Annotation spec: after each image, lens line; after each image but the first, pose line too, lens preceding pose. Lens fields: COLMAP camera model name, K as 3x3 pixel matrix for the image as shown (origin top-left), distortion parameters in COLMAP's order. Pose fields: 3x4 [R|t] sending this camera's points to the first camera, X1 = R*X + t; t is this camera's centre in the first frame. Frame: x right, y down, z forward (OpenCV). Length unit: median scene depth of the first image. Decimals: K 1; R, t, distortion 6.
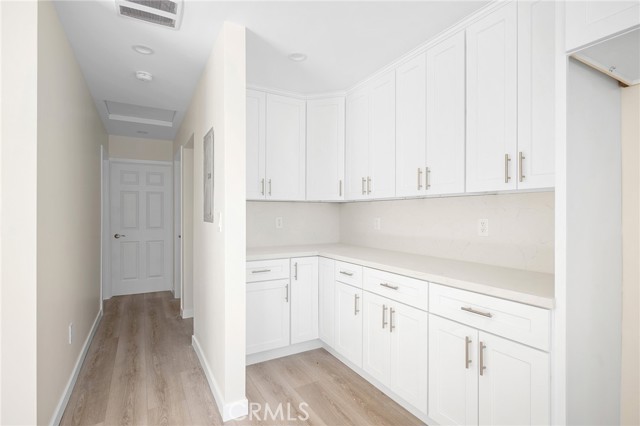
lens RADIAL K [[313.3, 0, 318.2], [0, 313.3, 213.7], [0, 0, 1]] dist [-0.000295, -0.000039]
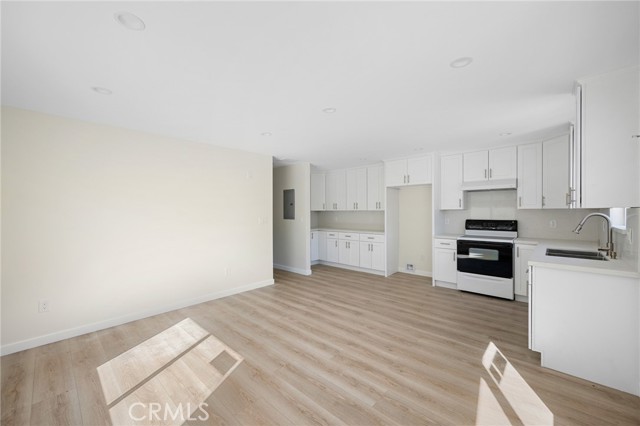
lens RADIAL K [[254.6, 0, 320.0], [0, 254.6, 213.0], [0, 0, 1]] dist [0.002708, 0.000120]
pose [[0.952762, -0.008642, 0.303594, -0.983468], [0.006582, 0.999948, 0.007807, -0.061567], [-0.303646, -0.005440, 0.952769, -1.718124]]
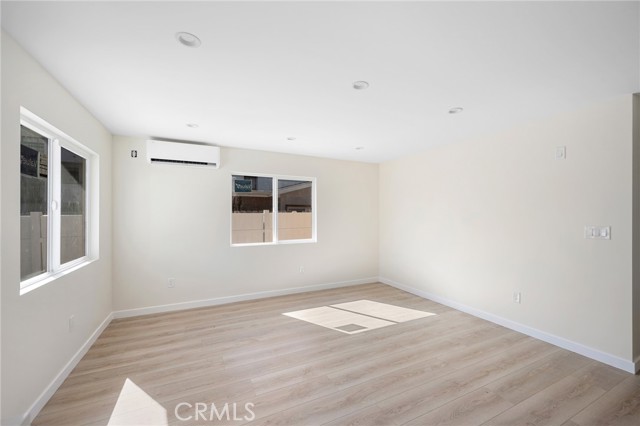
lens RADIAL K [[257.3, 0, 320.0], [0, 257.3, 213.0], [0, 0, 1]] dist [-0.000229, -0.000044]
pose [[-0.063130, -0.004661, -0.997994, 0.542357], [0.001656, 0.999987, -0.004775, -0.063194], [0.998004, -0.001954, -0.063121, -0.546348]]
